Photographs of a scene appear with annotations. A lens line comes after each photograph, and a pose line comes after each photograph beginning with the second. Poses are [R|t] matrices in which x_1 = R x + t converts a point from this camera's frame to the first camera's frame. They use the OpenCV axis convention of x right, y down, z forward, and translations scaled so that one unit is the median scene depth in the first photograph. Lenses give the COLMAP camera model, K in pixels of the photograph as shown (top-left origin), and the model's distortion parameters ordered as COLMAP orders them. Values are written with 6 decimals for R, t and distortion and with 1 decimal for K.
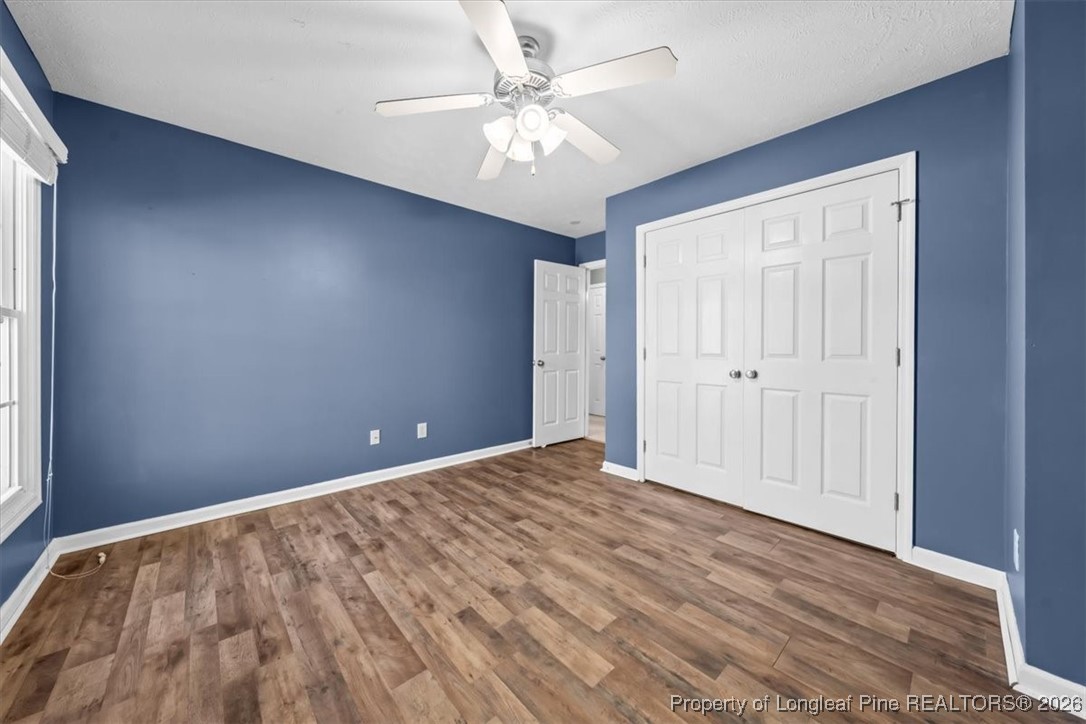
lens RADIAL K [[373.4, 0, 543.0], [0, 373.4, 362.0], [0, 0, 1]] dist [-0.000447, -0.000026]
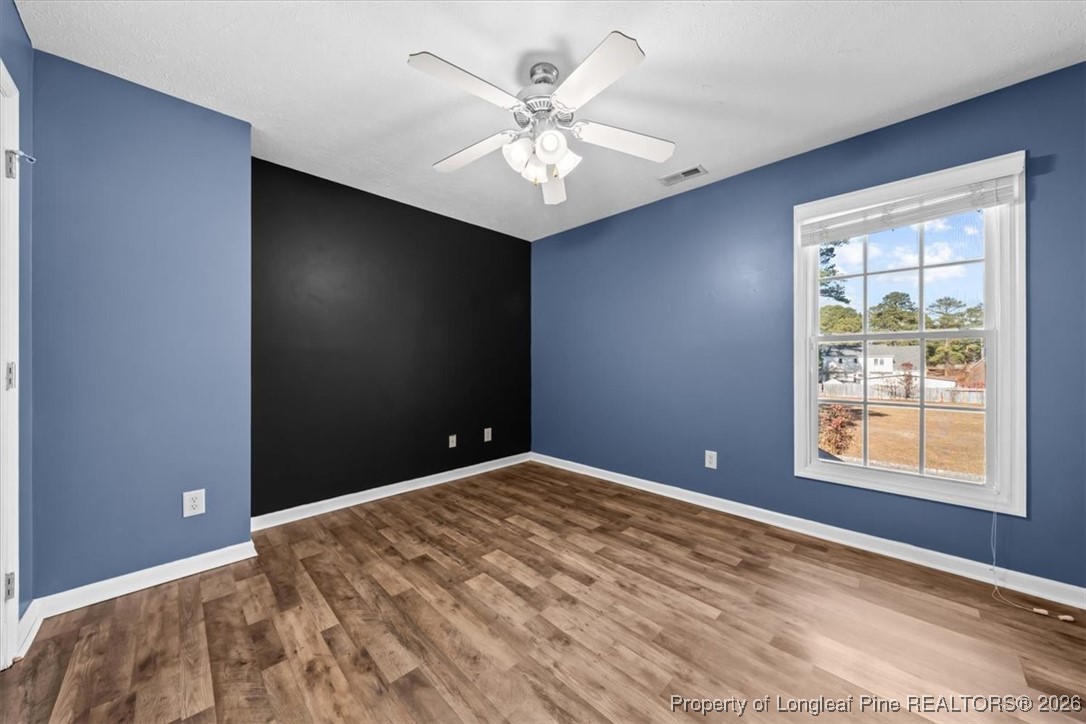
lens RADIAL K [[373.4, 0, 543.0], [0, 373.4, 362.0], [0, 0, 1]] dist [-0.000447, -0.000026]
pose [[-0.999282, -0.001404, -0.037855, -0.011485], [-0.002938, 0.999175, 0.040495, -0.082434], [0.037767, 0.040577, -0.998462, 2.064617]]
